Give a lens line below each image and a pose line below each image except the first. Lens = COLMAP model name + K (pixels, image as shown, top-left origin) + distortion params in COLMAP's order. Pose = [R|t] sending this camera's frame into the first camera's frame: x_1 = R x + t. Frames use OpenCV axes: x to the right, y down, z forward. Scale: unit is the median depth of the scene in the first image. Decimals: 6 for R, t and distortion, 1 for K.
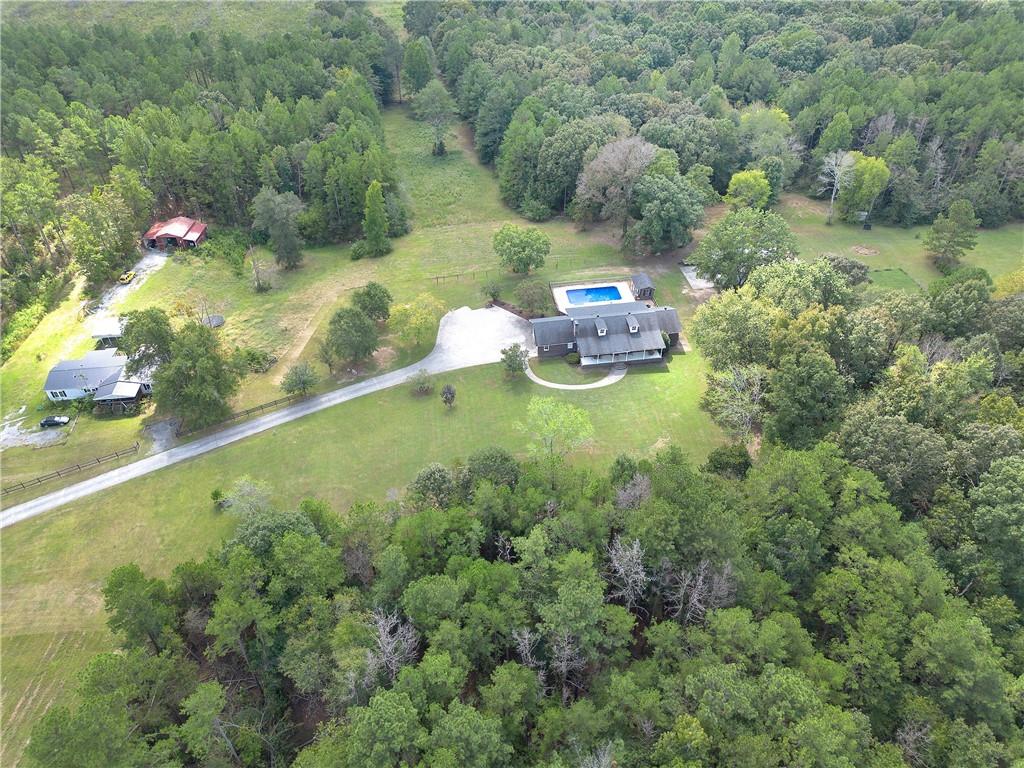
lens RADIAL K [[723.8, 0, 512.0], [0, 723.8, 384.0], [0, 0, 1]] dist [0.062718, -0.052223]
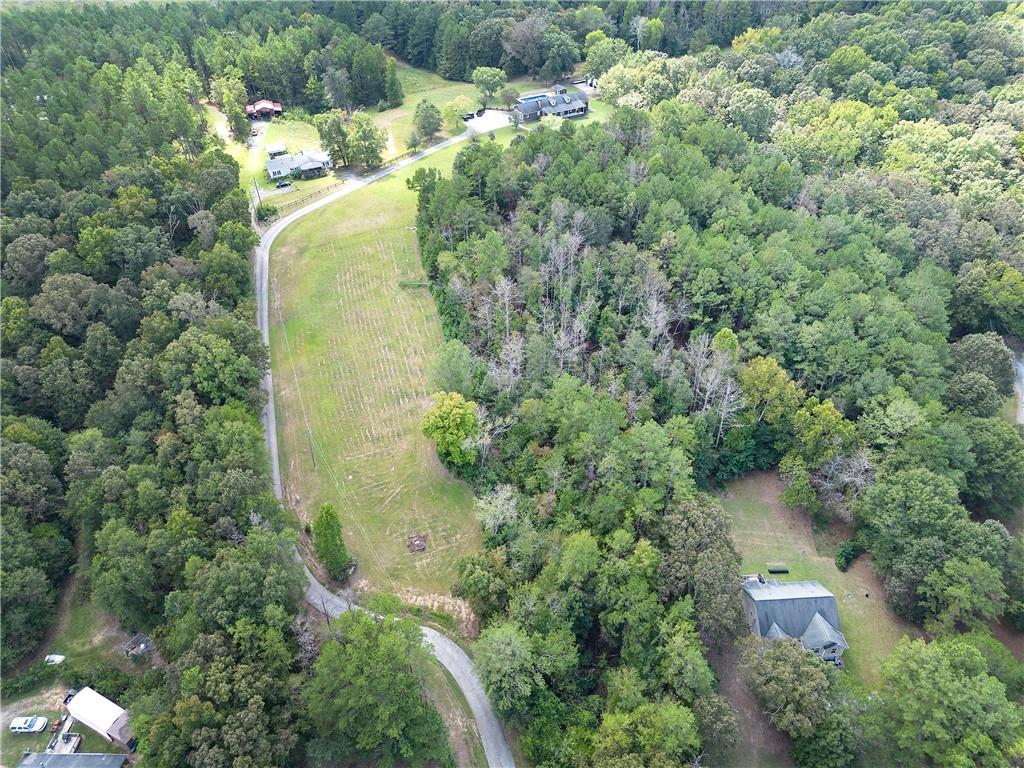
lens RADIAL K [[723.8, 0, 512.0], [0, 723.8, 384.0], [0, 0, 1]] dist [0.062718, -0.052223]
pose [[0.946655, -0.208109, 0.246038, -0.505796], [0.210004, 0.977519, 0.018815, 0.493207], [-0.244423, 0.033857, 0.969077, -0.691378]]
